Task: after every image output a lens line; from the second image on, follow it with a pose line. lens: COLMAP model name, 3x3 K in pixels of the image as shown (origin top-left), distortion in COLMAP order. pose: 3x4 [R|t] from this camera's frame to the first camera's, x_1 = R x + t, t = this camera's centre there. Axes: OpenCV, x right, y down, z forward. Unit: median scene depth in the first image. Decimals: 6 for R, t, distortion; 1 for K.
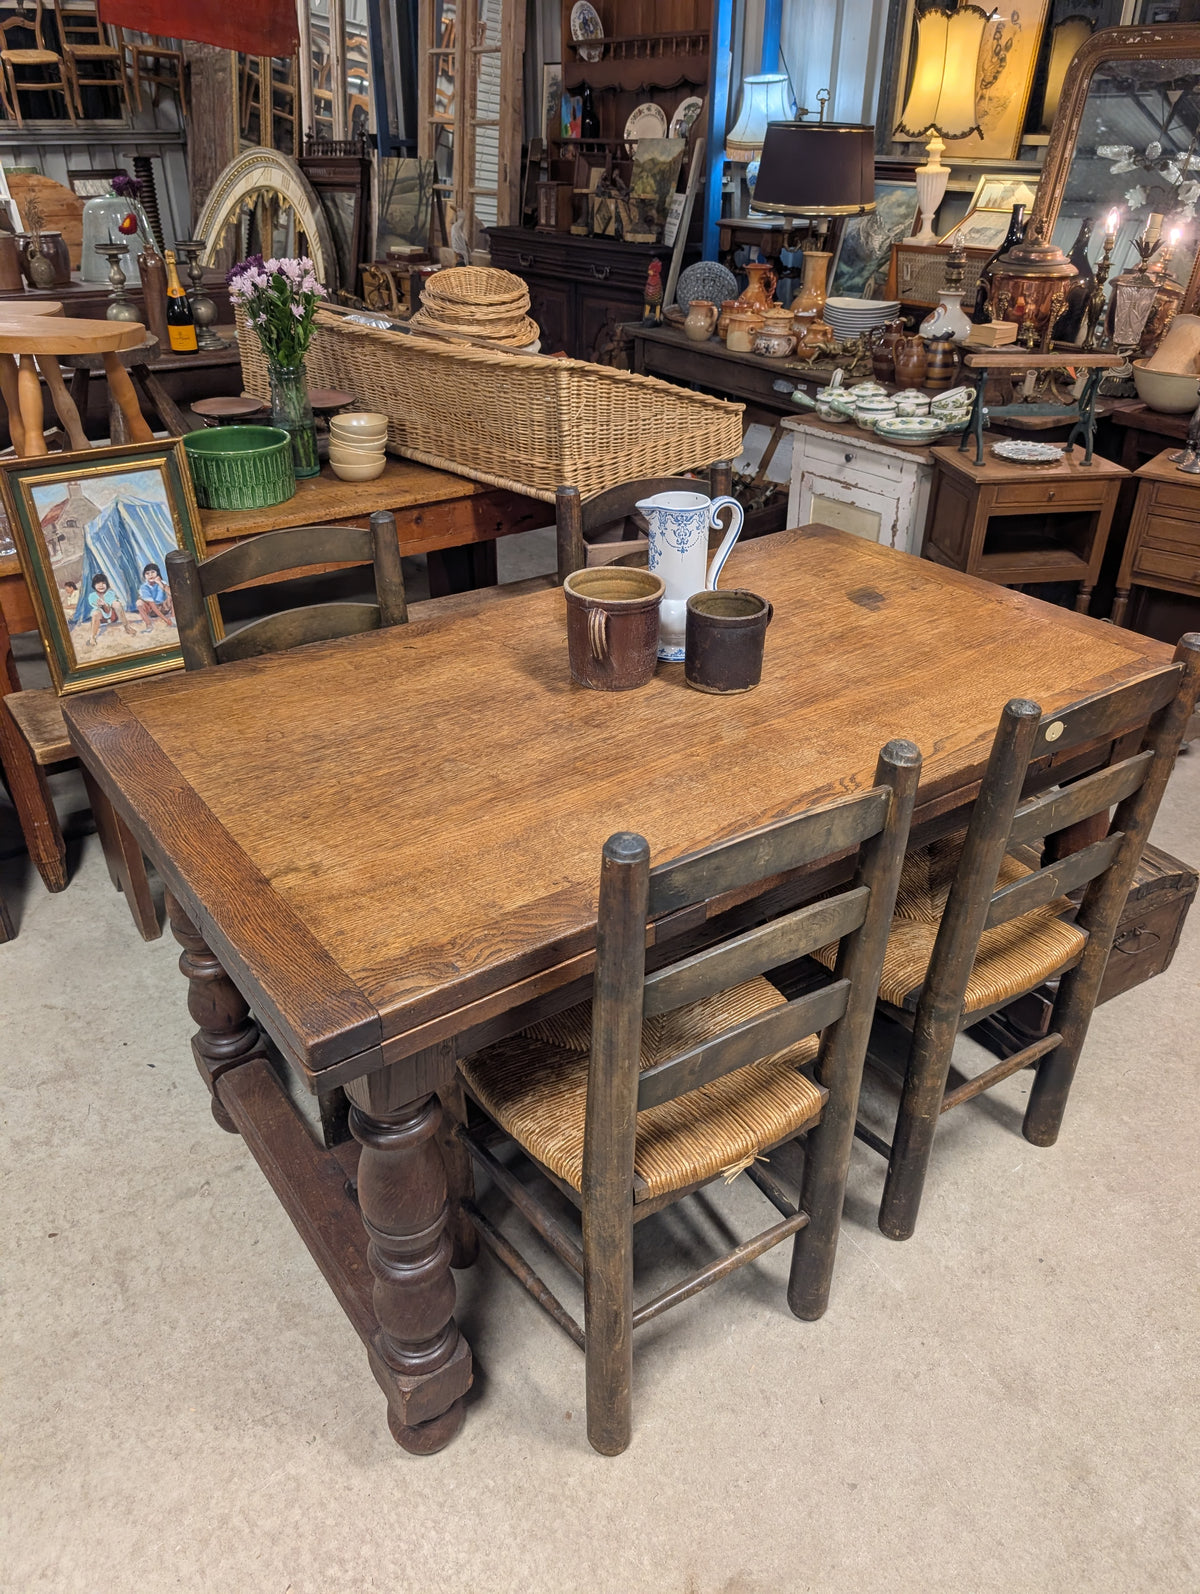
lens RADIAL K [[1166.5, 0, 607.3], [0, 1166.5, 807.7], [0, 0, 1]] dist [0.009445, -0.013463]
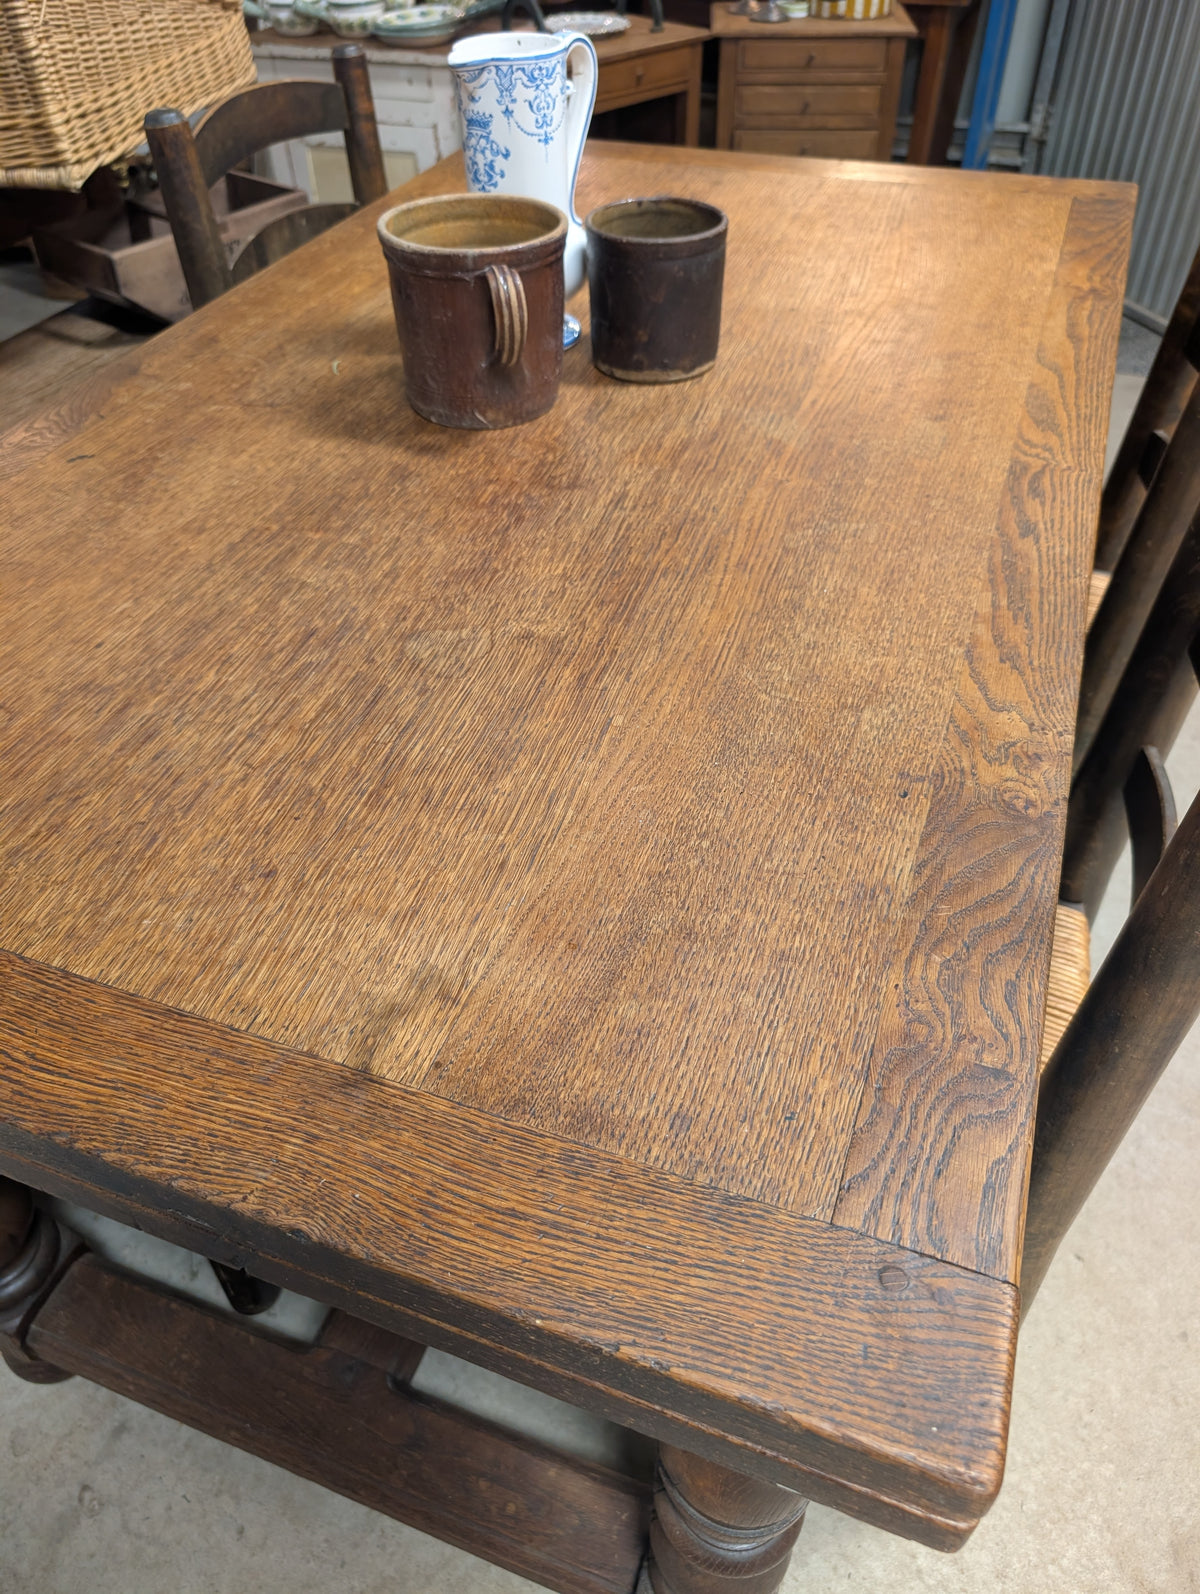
lens RADIAL K [[1166.5, 0, 595.9], [0, 1166.5, 787.7], [0, 0, 1]] dist [0.009445, -0.013463]
pose [[0.834226, -0.388934, 0.390892, -0.183480], [0.302581, 0.915498, 0.265157, -0.056651], [-0.460990, -0.102925, 0.881416, 0.337262]]
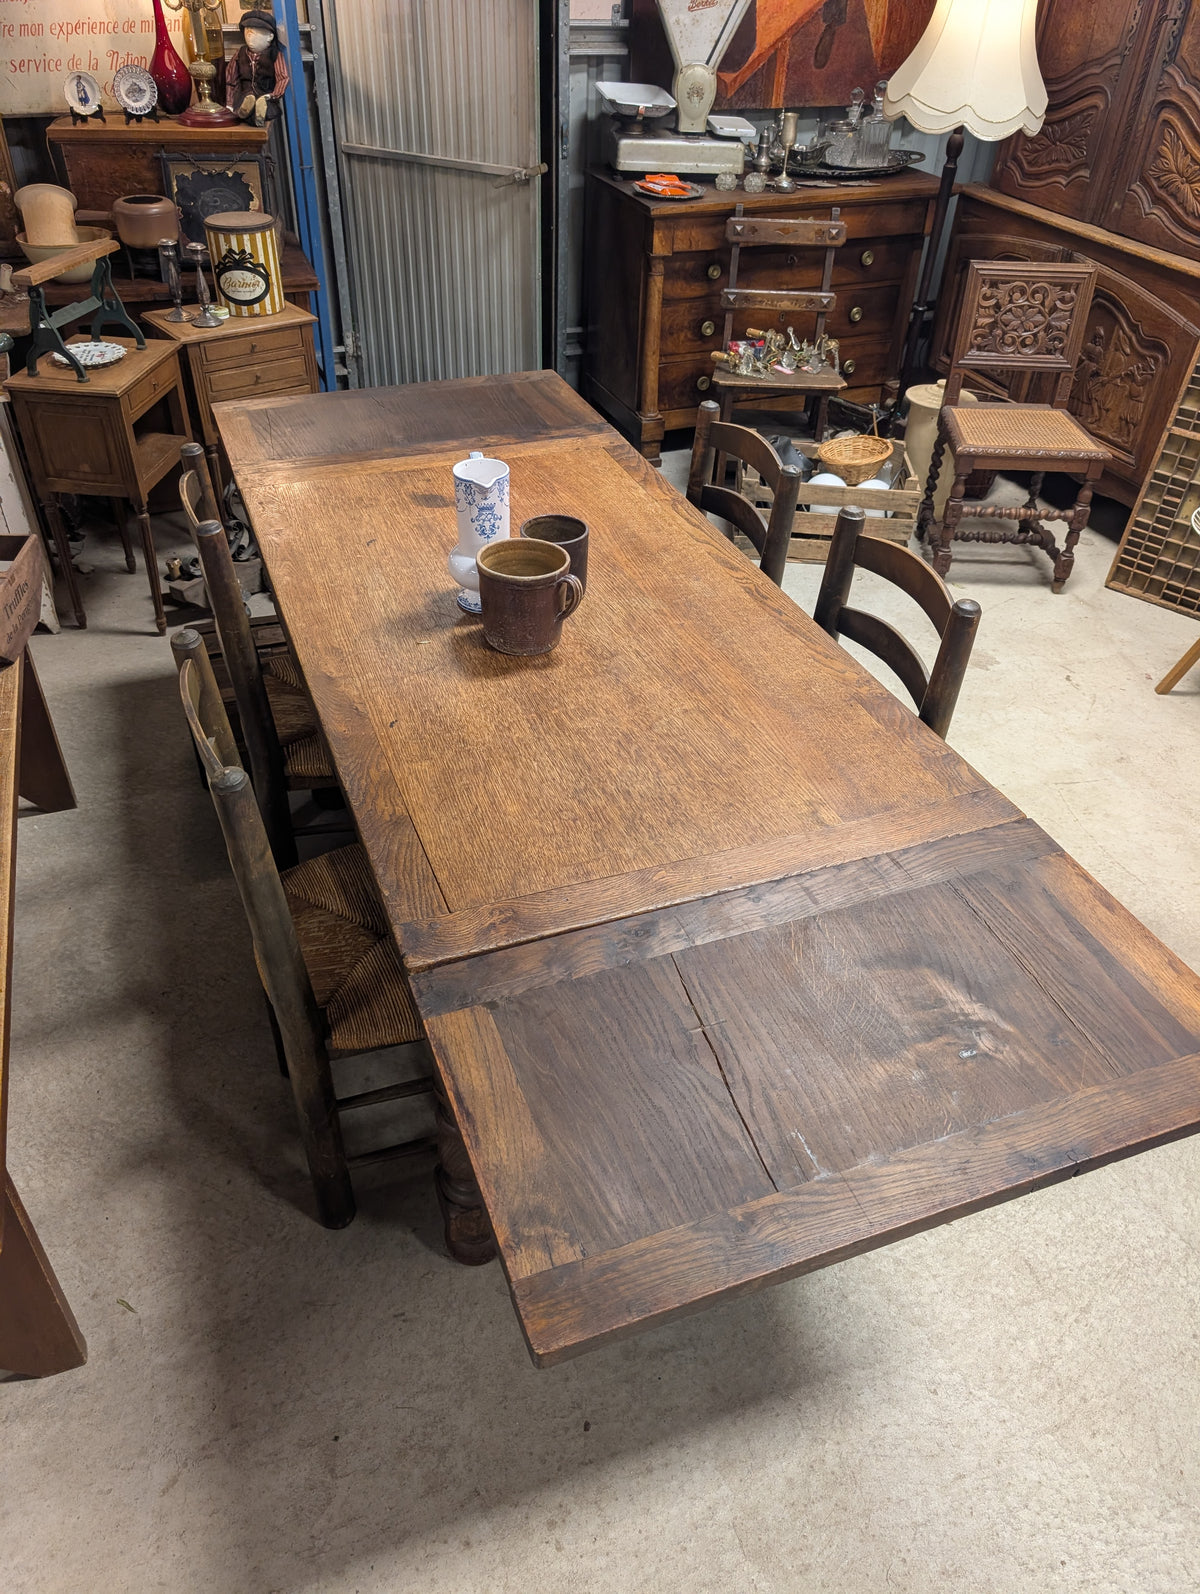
lens RADIAL K [[1147.8, 0, 593.3], [0, 1147.8, 805.1], [0, 0, 1]] dist [0.024887, -0.027255]
pose [[0.255849, -0.604077, 0.754740, -0.679258], [0.469772, 0.760035, 0.449067, -0.335061], [-0.844900, 0.239663, 0.478233, 0.334952]]
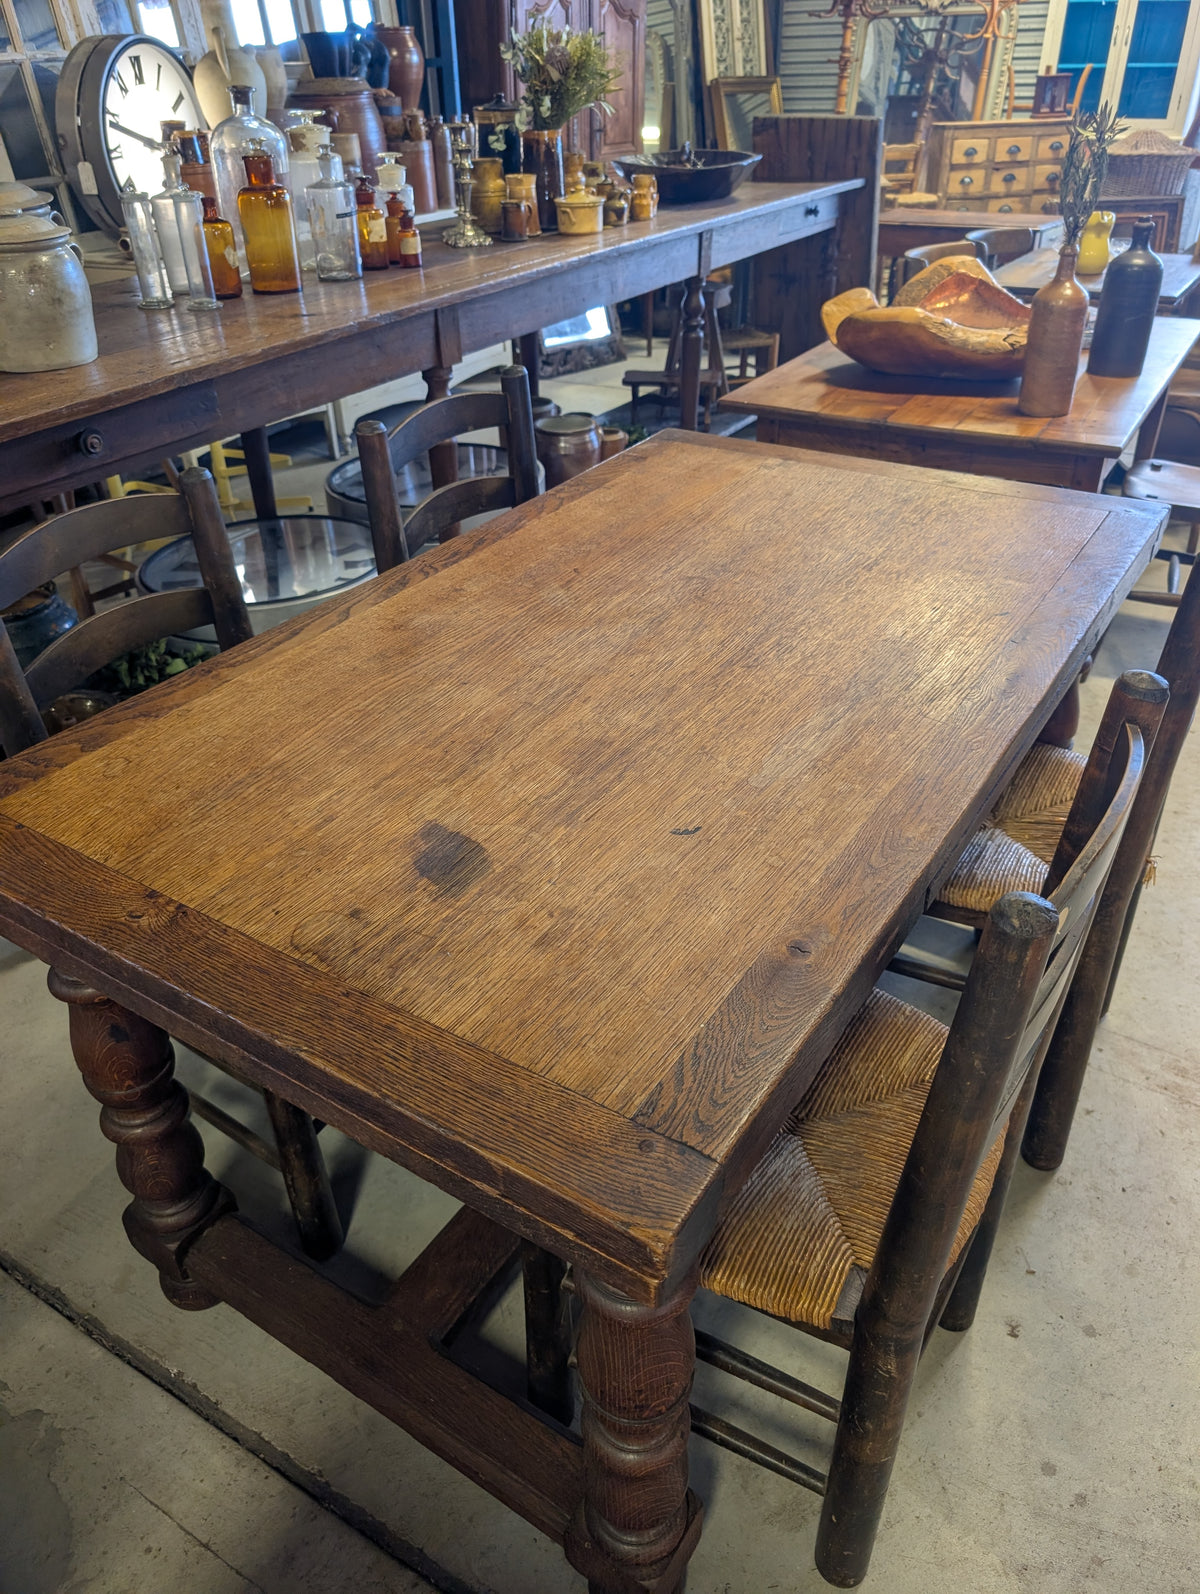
lens RADIAL K [[1166.5, 0, 623.4], [0, 1166.5, 779.6], [0, 0, 1]] dist [0.009445, -0.013463]
pose [[-0.927602, 0.209578, -0.309242, 0.260092], [-0.178104, 0.479560, 0.859245, -0.558195], [0.328379, 0.852115, -0.407514, 1.037640]]
